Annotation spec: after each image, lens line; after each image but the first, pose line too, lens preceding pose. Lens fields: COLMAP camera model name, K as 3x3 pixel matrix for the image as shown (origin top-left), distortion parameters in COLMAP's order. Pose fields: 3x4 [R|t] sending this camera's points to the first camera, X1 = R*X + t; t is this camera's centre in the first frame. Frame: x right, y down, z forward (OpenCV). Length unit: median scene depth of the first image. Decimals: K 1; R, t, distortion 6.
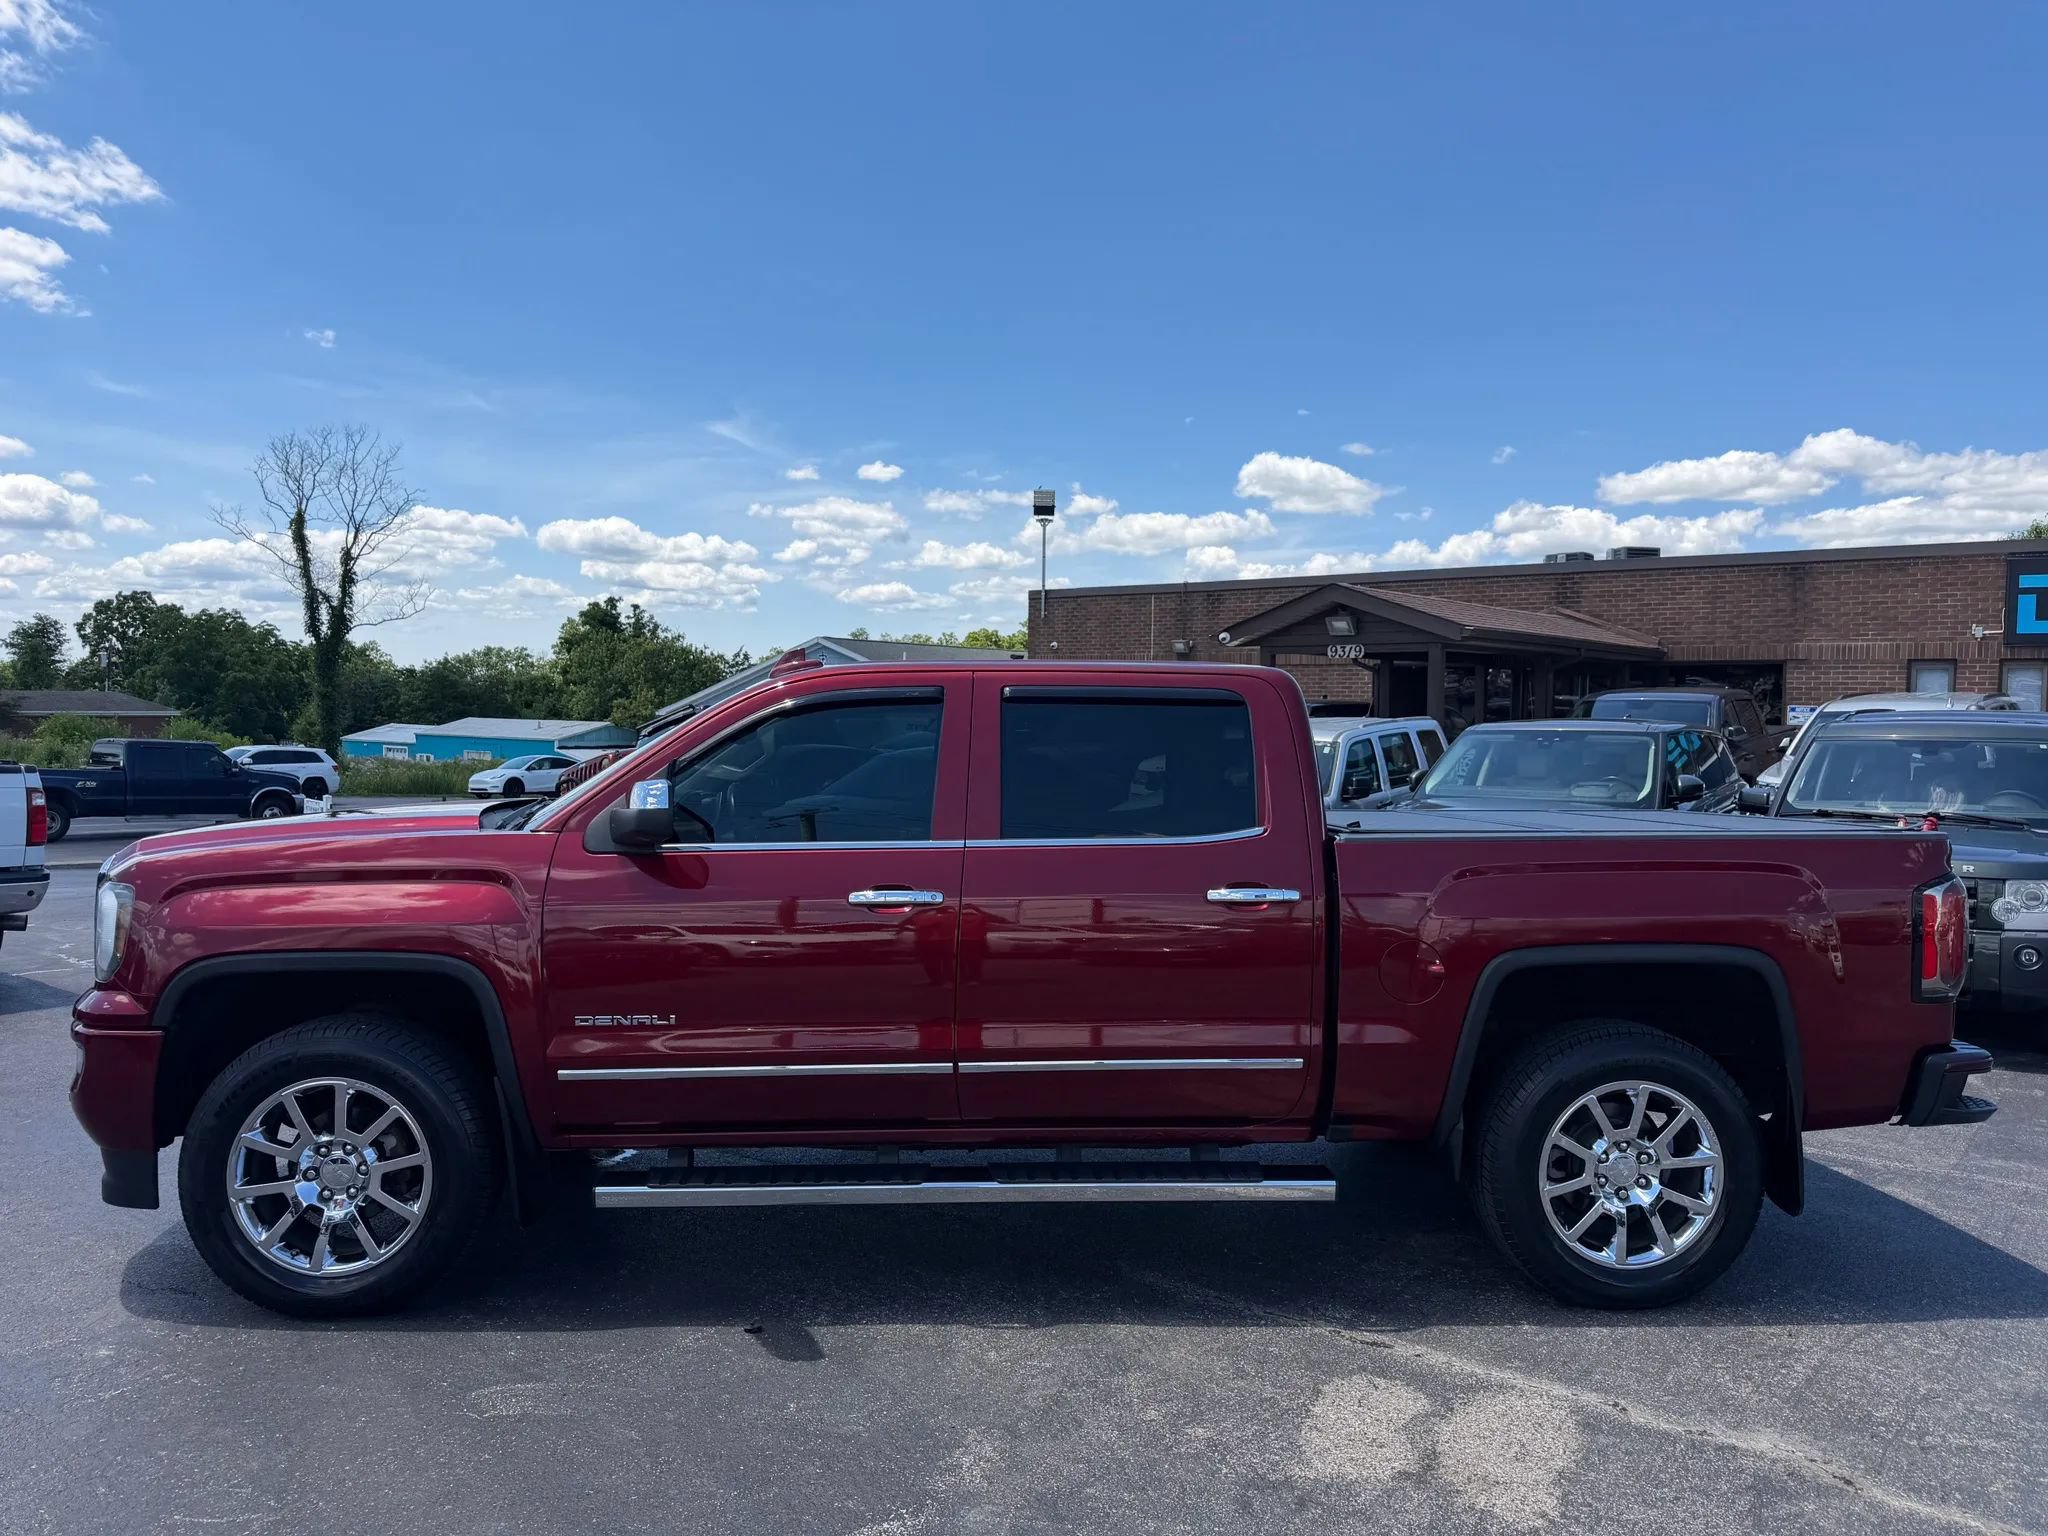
lens RADIAL K [[1480.5, 0, 1032.8], [0, 1480.5, 756.2], [0, 0, 1]] dist [0.012857, -0.001565]
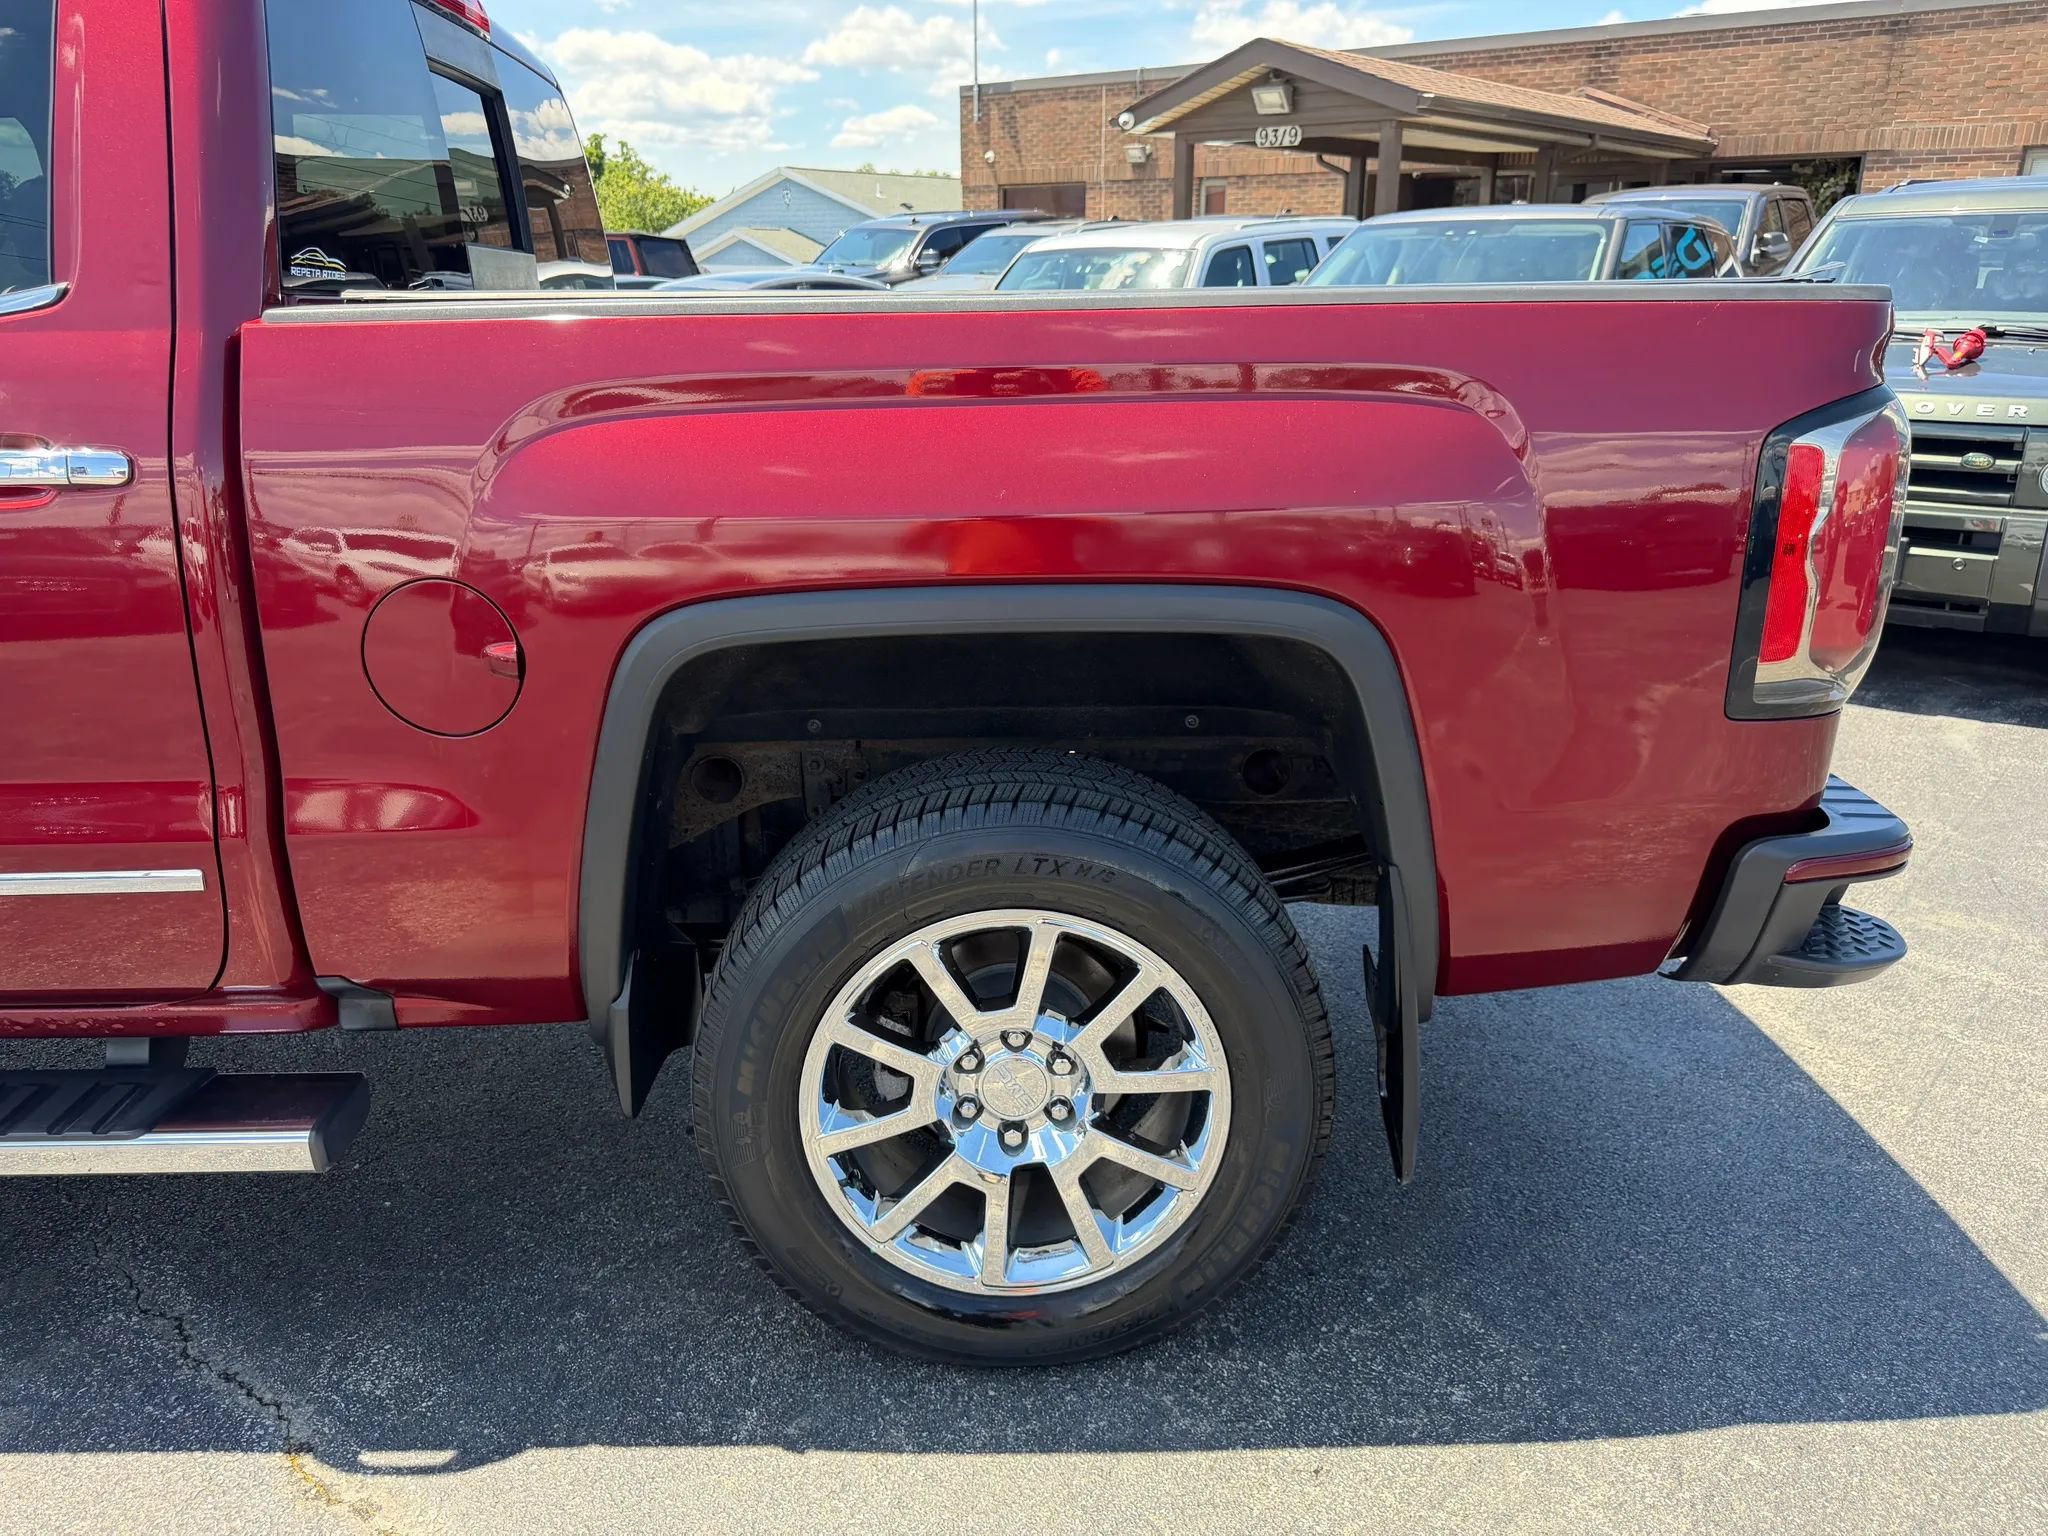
lens RADIAL K [[1480.5, 0, 1063.5], [0, 1480.5, 751.4], [0, 0, 1]] dist [0.012857, -0.001565]
pose [[0.999707, 0.001538, -0.024170, 0.074782], [0.005339, 0.959432, 0.281891, 0.010547], [0.023623, -0.281937, 0.959142, 0.107719]]
